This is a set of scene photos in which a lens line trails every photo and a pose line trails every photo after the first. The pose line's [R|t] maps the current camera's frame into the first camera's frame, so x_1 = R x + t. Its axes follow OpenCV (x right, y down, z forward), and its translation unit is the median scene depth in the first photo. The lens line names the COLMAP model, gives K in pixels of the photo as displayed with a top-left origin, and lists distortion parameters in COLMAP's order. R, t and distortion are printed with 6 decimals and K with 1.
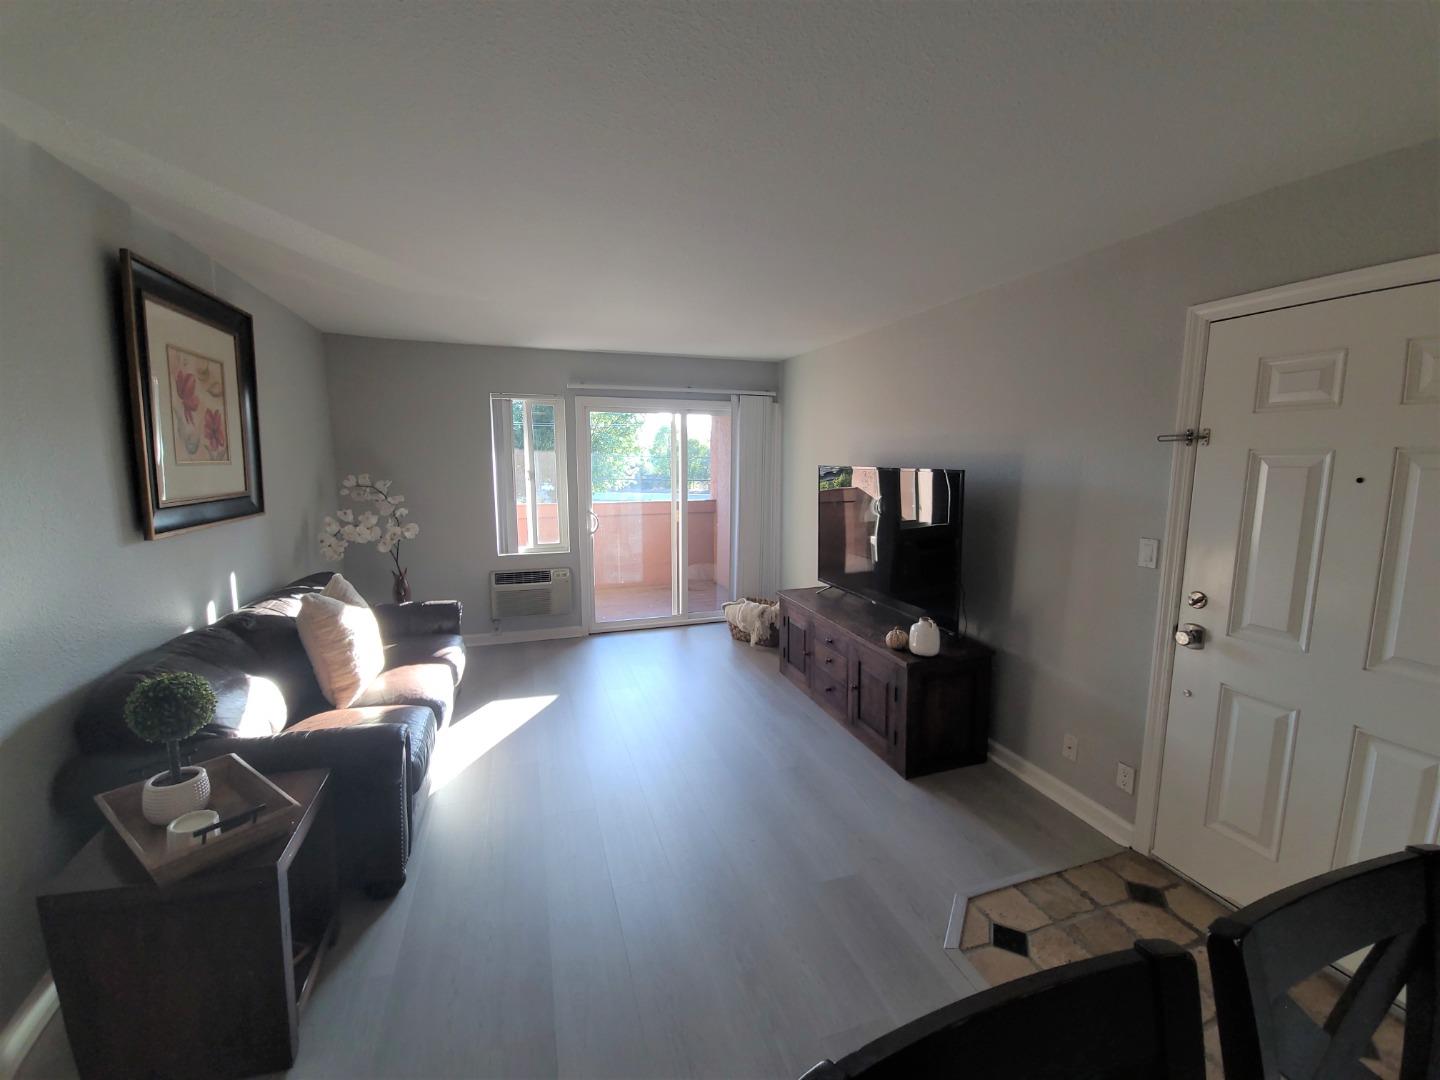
lens RADIAL K [[586.6, 0, 728.1], [0, 586.6, 538.9], [0, 0, 1]] dist [0.005838, -0.005980]
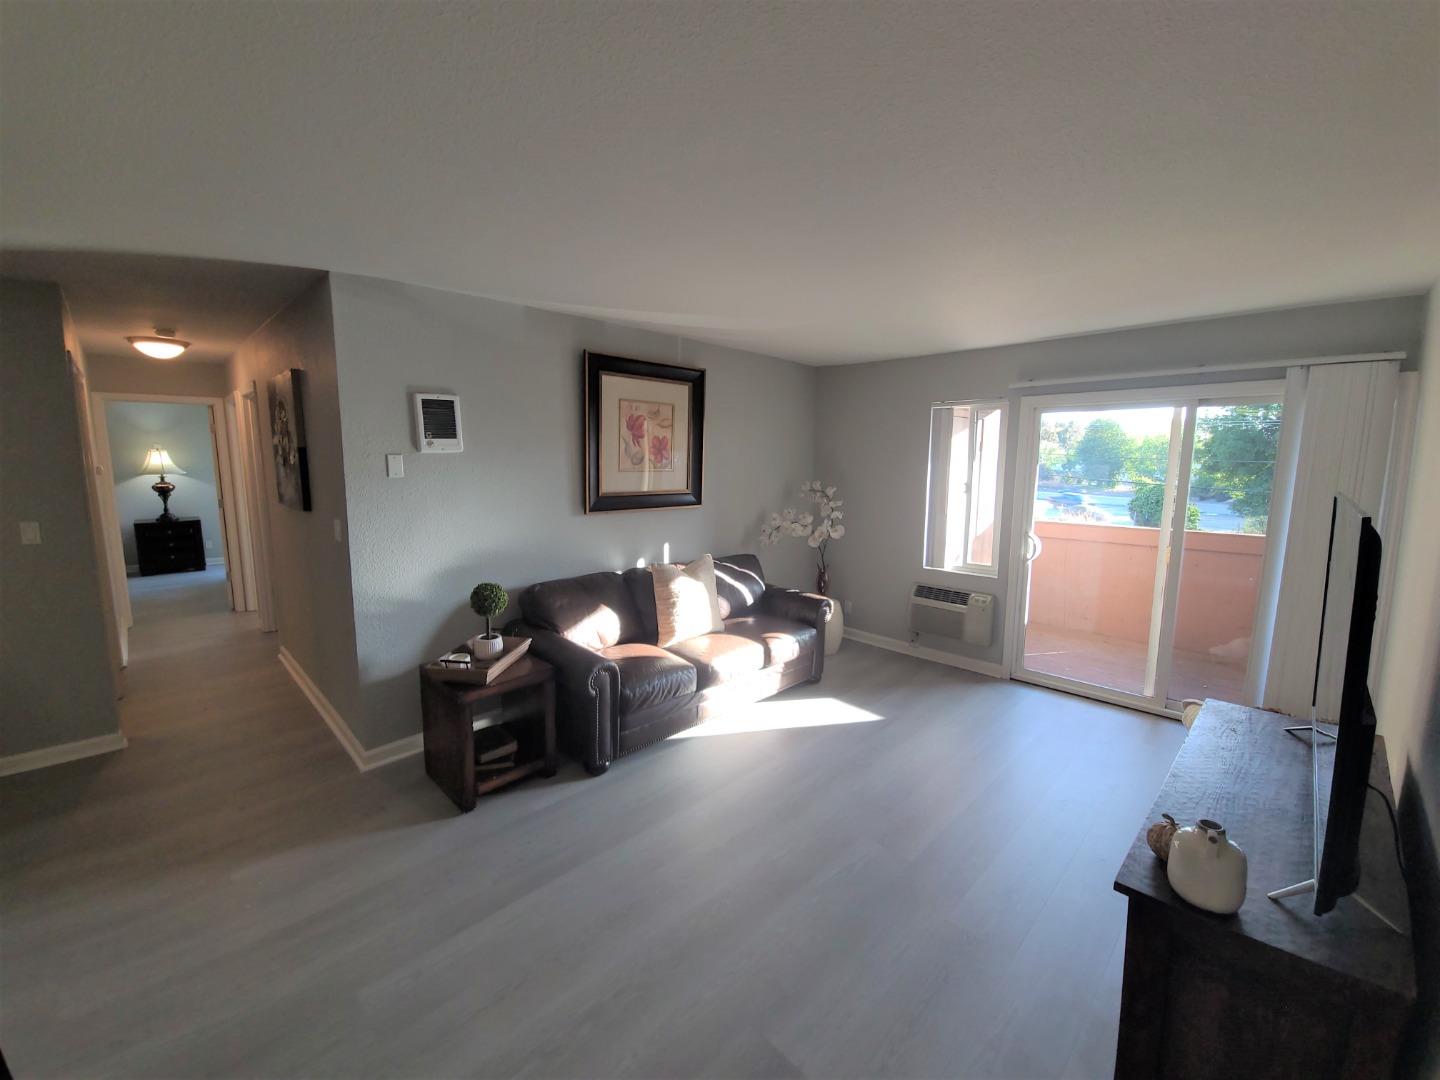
lens RADIAL K [[586.6, 0, 721.3], [0, 586.6, 548.9], [0, 0, 1]] dist [0.005838, -0.005980]
pose [[0.439194, 0.134132, -0.888323, 0.379031], [-0.129962, 0.987877, 0.084910, -0.048702], [0.888942, 0.078156, 0.451302, 0.289008]]
